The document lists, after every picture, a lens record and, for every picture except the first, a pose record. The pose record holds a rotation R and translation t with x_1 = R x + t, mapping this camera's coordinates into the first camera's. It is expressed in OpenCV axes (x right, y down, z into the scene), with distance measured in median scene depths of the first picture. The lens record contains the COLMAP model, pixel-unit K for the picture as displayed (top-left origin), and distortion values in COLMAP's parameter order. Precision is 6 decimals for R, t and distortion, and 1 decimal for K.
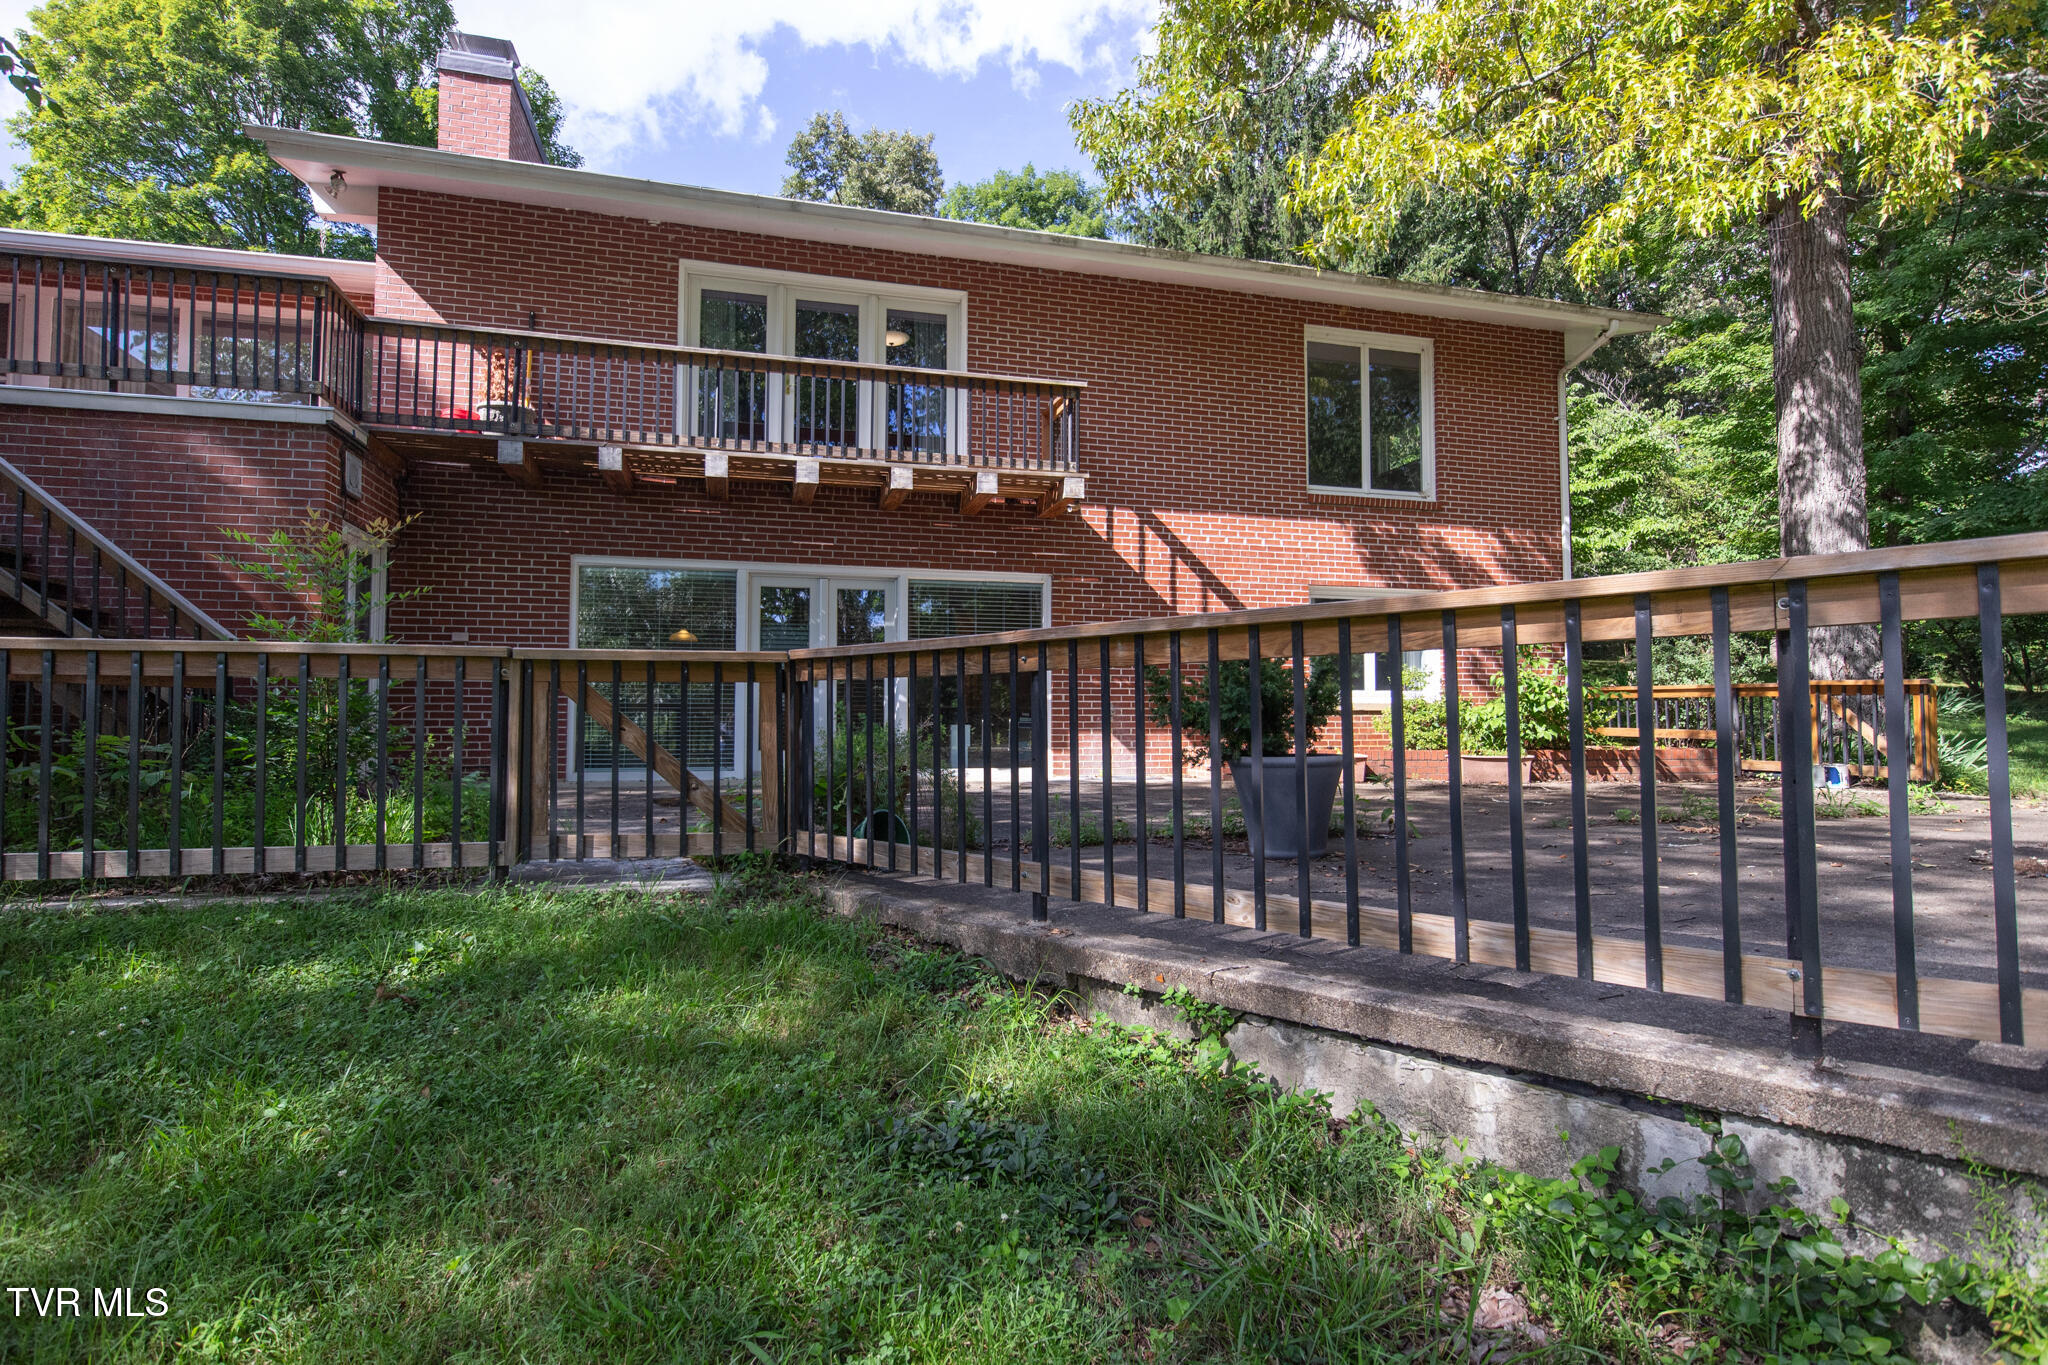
lens RADIAL K [[1024.7, 0, 1013.8], [0, 1024.7, 671.9], [0, 0, 1]] dist [-0.001261, 0.000328]
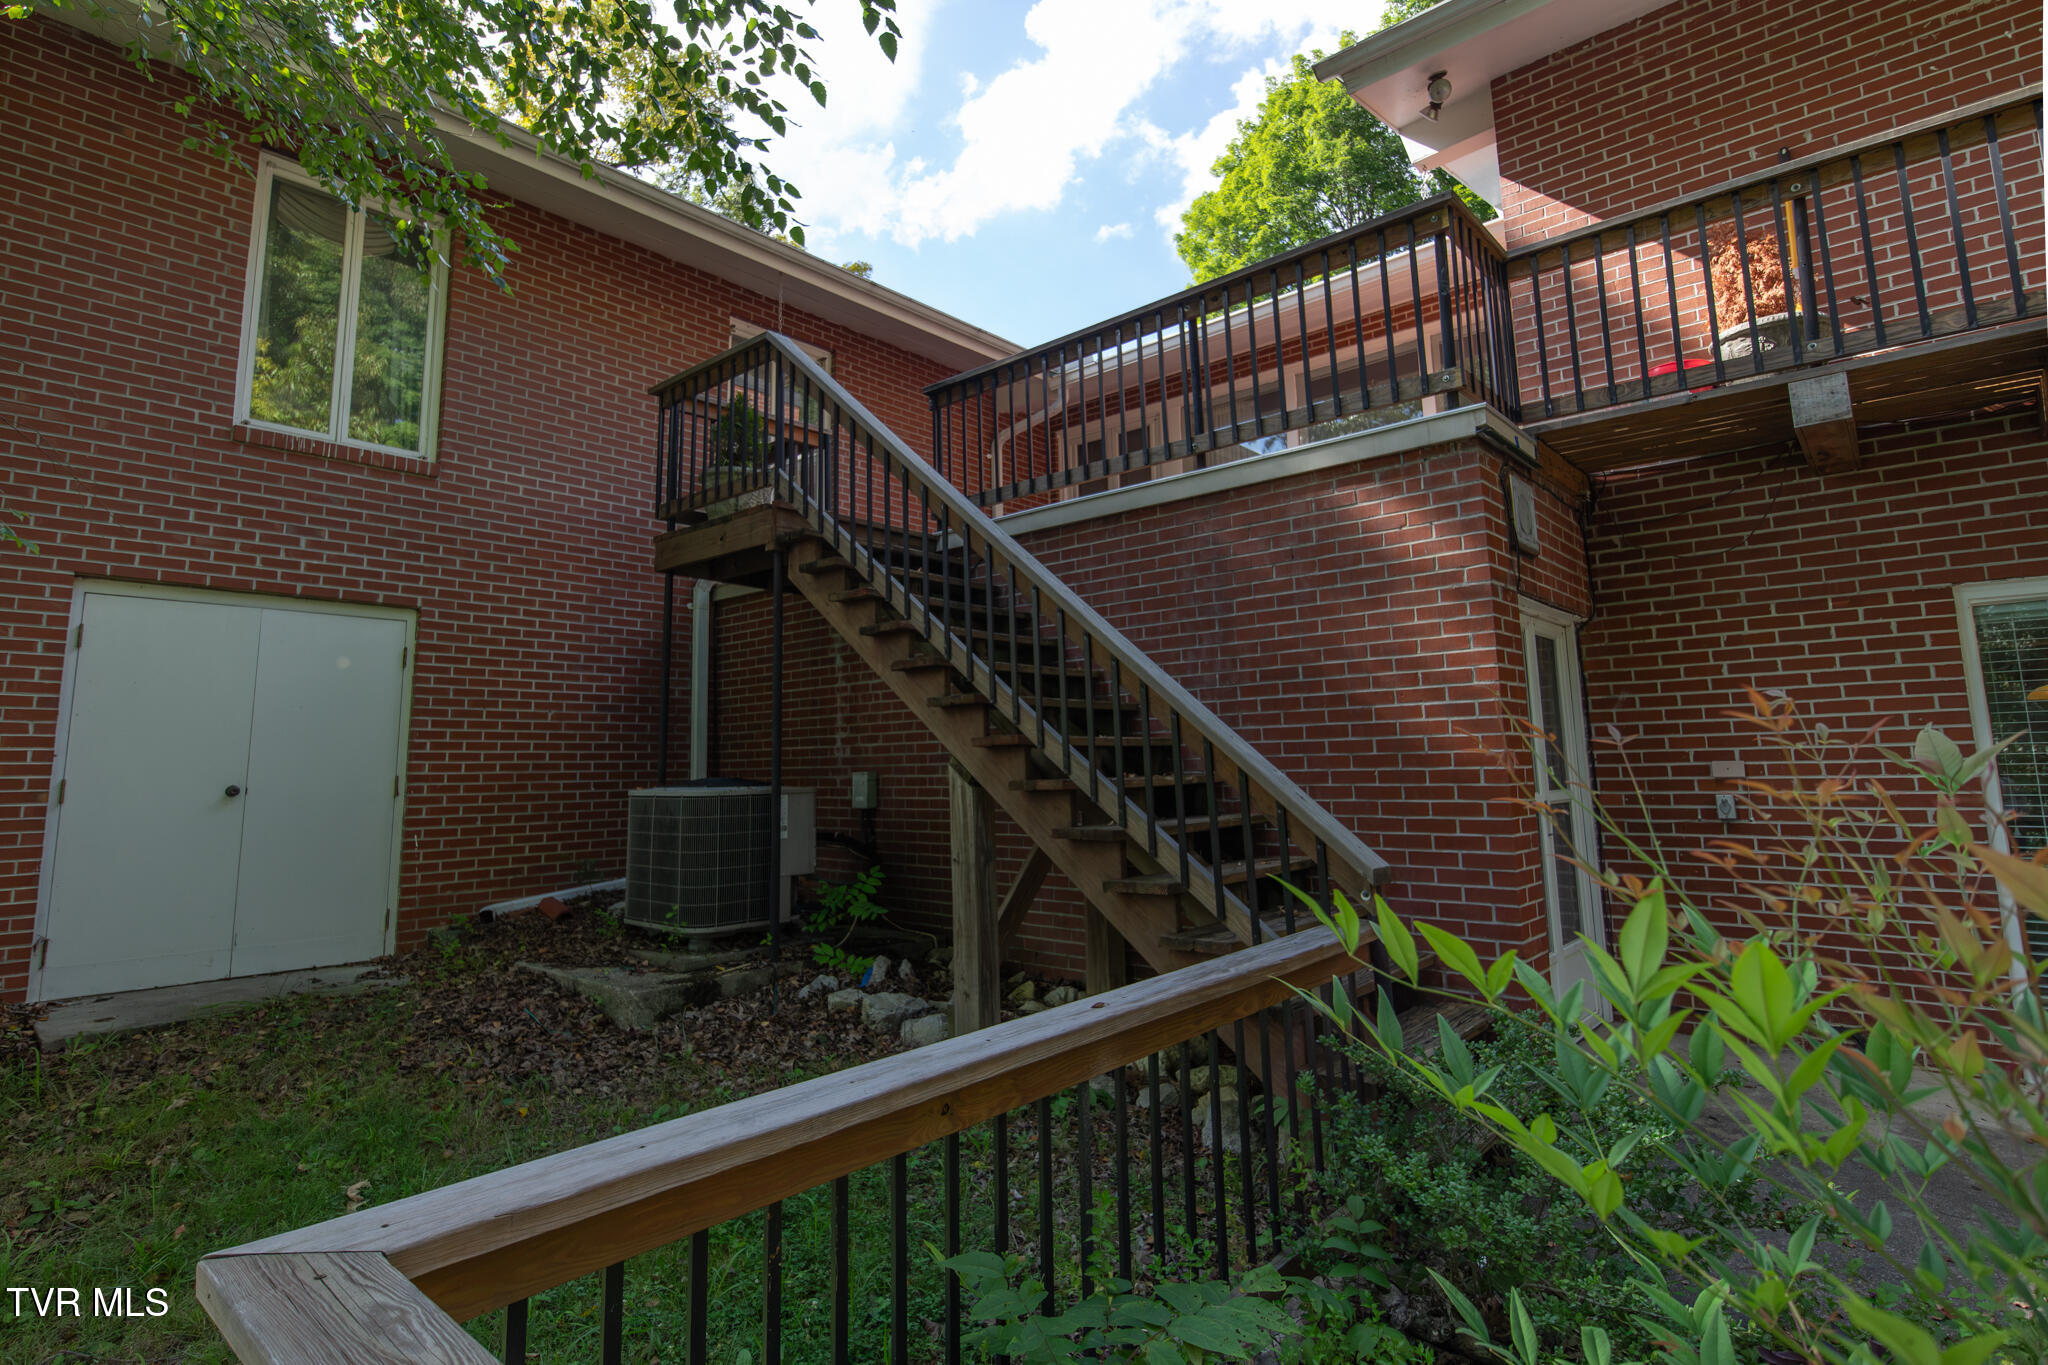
lens RADIAL K [[1026.6, 0, 995.1], [0, 1026.6, 616.1], [0, 0, 1]] dist [-0.002581, -0.000358]
pose [[0.537236, -0.132623, -0.832939, -0.275924], [0.058684, 0.991044, -0.119947, -0.069236], [0.841388, 0.015560, 0.540208, 0.364882]]
